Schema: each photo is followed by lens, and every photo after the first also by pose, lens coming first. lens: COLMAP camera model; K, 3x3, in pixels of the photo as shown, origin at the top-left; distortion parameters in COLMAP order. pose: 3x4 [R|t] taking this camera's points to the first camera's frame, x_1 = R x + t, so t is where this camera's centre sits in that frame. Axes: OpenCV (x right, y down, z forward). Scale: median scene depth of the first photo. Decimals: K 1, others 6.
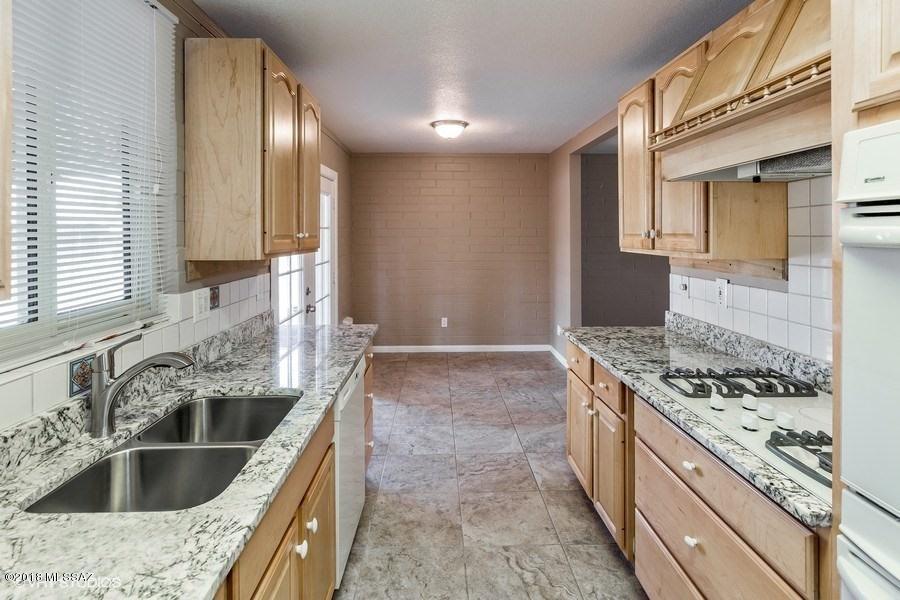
lens RADIAL K [[475.6, 0, 448.7], [0, 475.6, 245.6], [0, 0, 1]] dist [0.000972, -0.000208]
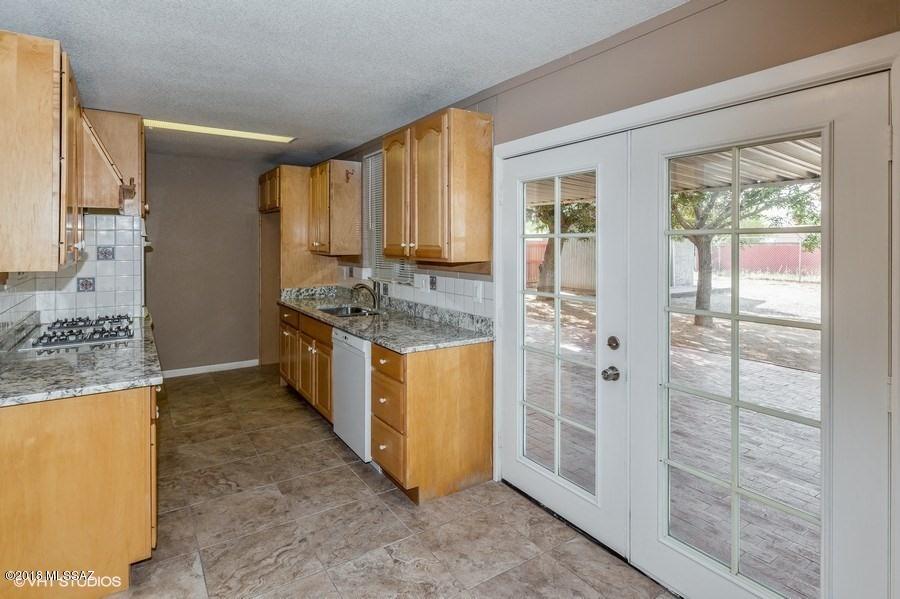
lens RADIAL K [[475.6, 0, 448.7], [0, 475.6, 245.1], [0, 0, 1]] dist [0.000972, -0.000208]
pose [[-0.848500, 0.003498, -0.529184, 0.282187], [-0.014250, 0.999465, 0.029455, -0.060818], [0.529004, 0.032534, -0.847996, 2.090794]]
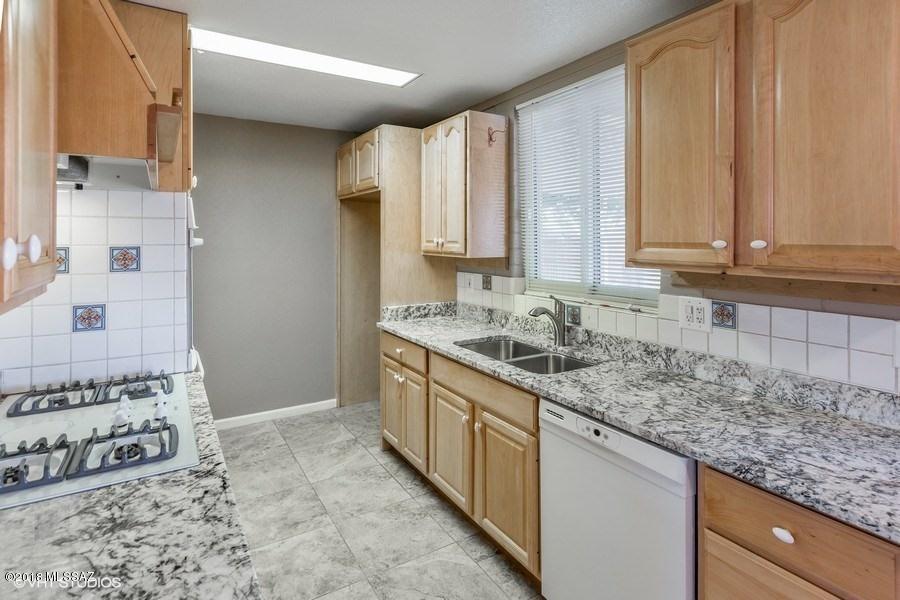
lens RADIAL K [[468.6, 0, 450.2], [0, 468.6, 239.4], [0, 0, 1]] dist [0.002910, 0.000355]
pose [[-0.869351, 0.002842, -0.494187, 0.315987], [-0.011671, 0.999587, 0.026278, -0.038875], [0.494058, 0.028613, -0.868958, 1.287652]]
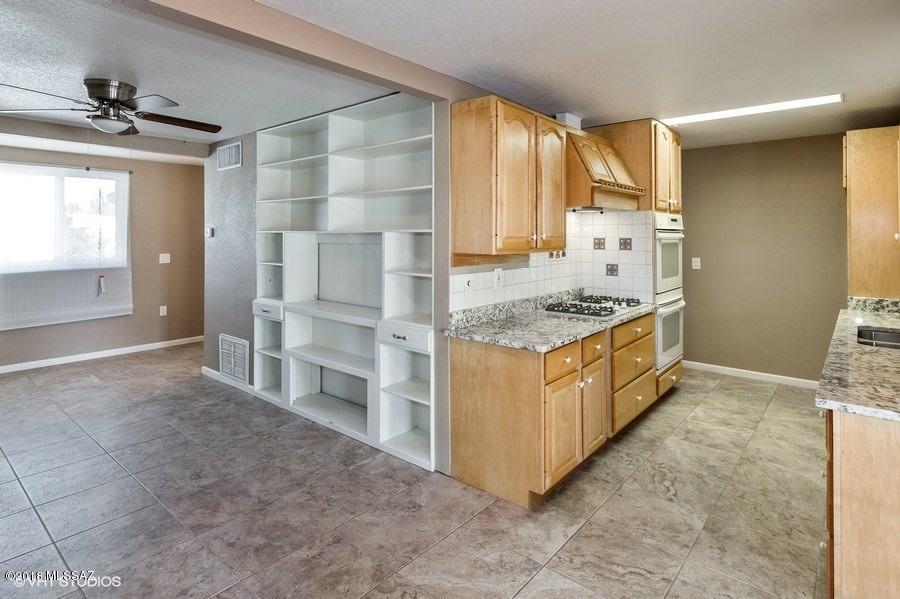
lens RADIAL K [[483.3, 0, 439.8], [0, 483.3, 231.8], [0, 0, 1]] dist [0.000692, -0.000250]
pose [[-0.738069, 0.006509, 0.674693, -0.243656], [0.018881, 0.999761, 0.011008, -0.053024], [-0.674461, 0.020864, -0.738016, 2.012815]]
